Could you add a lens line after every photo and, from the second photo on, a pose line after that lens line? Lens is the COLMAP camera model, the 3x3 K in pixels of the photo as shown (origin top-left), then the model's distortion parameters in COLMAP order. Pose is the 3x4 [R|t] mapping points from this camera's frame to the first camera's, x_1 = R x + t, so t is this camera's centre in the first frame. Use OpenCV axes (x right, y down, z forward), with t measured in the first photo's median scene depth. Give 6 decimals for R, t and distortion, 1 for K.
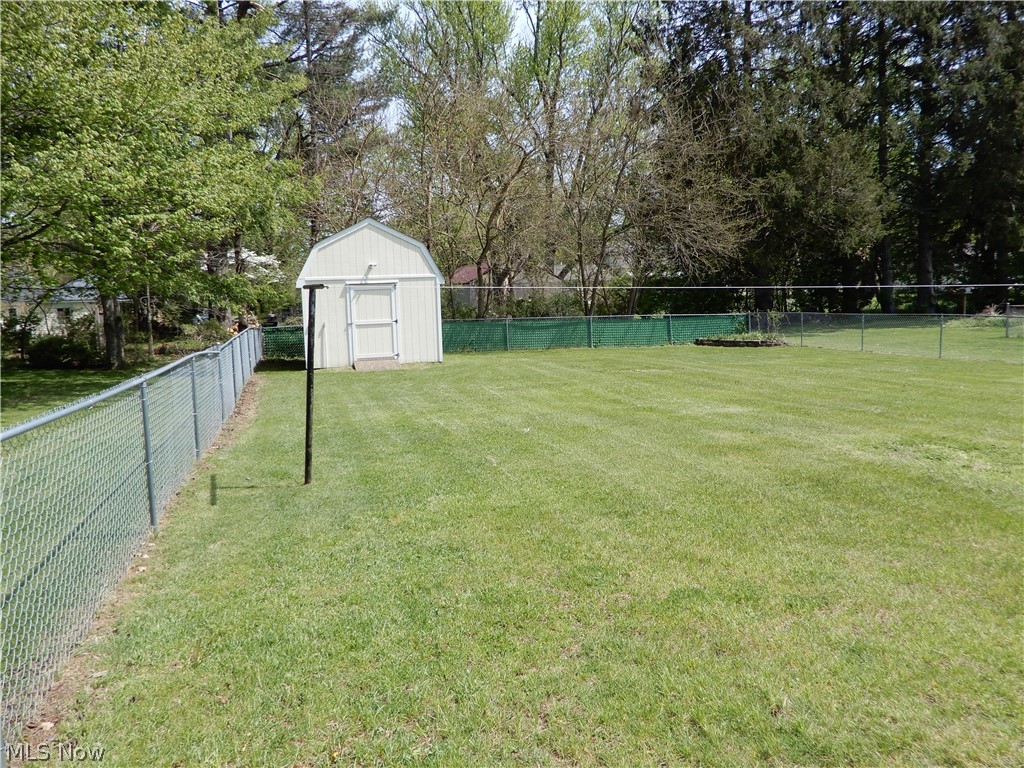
lens RADIAL K [[831.1, 0, 502.2], [0, 831.1, 381.1], [0, 0, 1]] dist [0.000173, -0.015629]
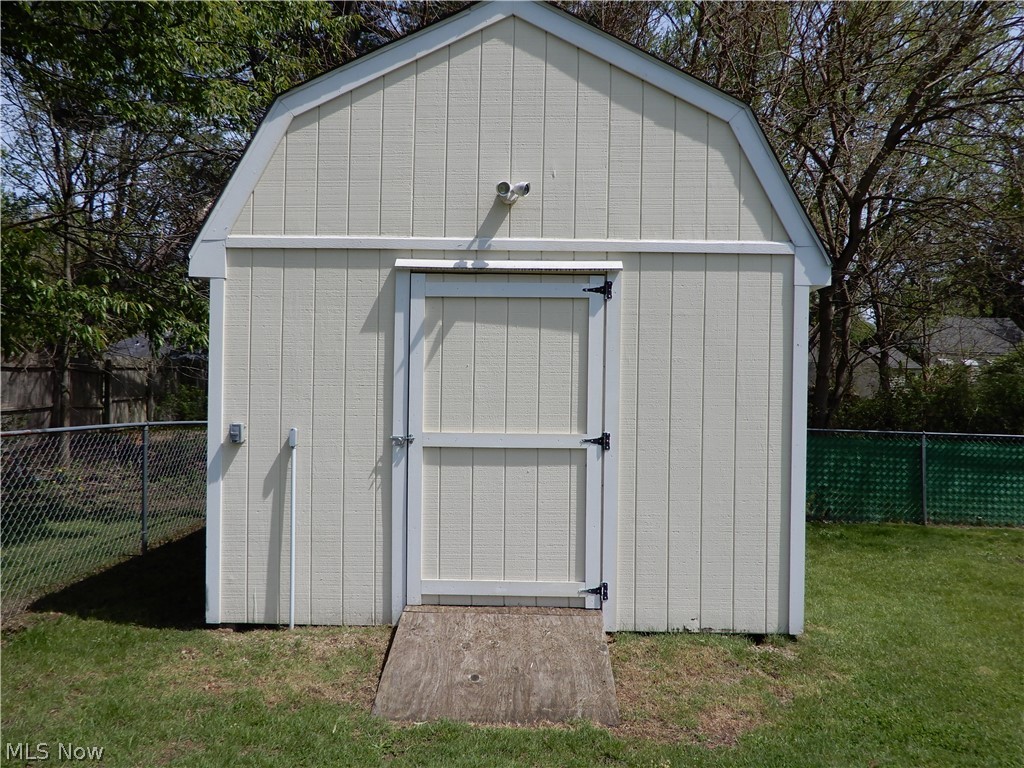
lens RADIAL K [[831.1, 0, 502.2], [0, 831.1, 381.1], [0, 0, 1]] dist [0.000173, -0.015629]
pose [[0.962431, 0.046892, -0.267445, -0.095048], [-0.073455, 0.993212, -0.090192, -0.066530], [0.261400, 0.106449, 0.959343, 0.780879]]
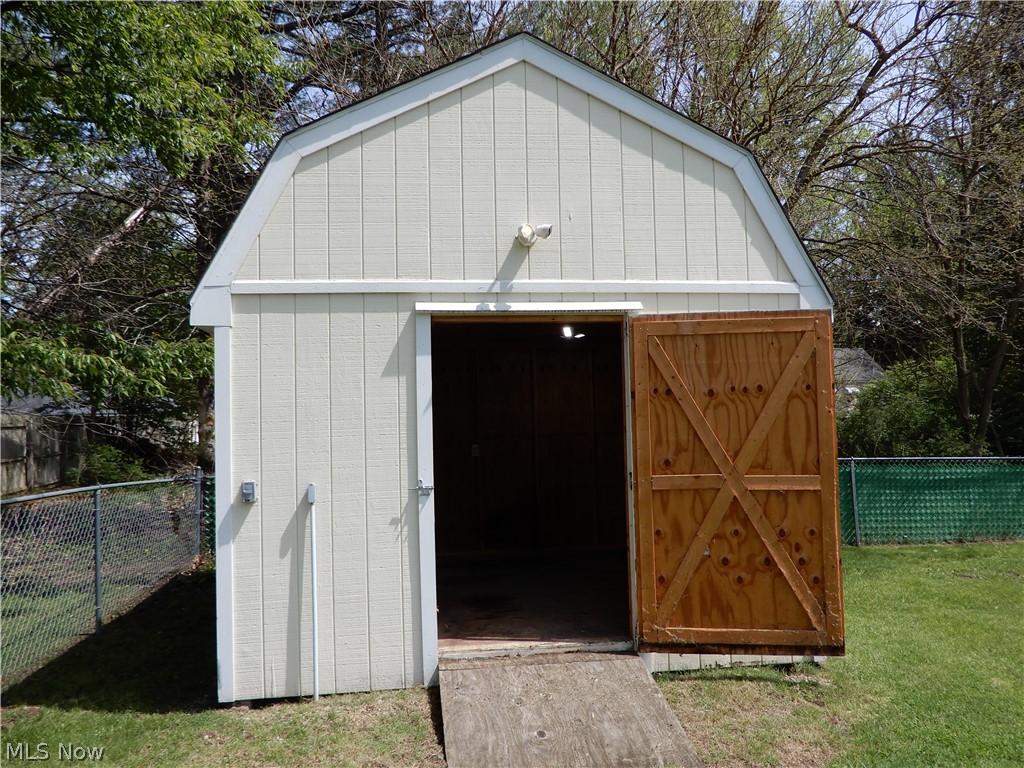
lens RADIAL K [[832.7, 0, 512.5], [0, 832.7, 381.6], [0, 0, 1]] dist [0.005252, 0.001562]
pose [[0.993562, 0.003776, -0.113227, -0.134792], [-0.020559, 0.988860, -0.147425, -0.065307], [0.111409, 0.148804, 0.982571, 0.776430]]
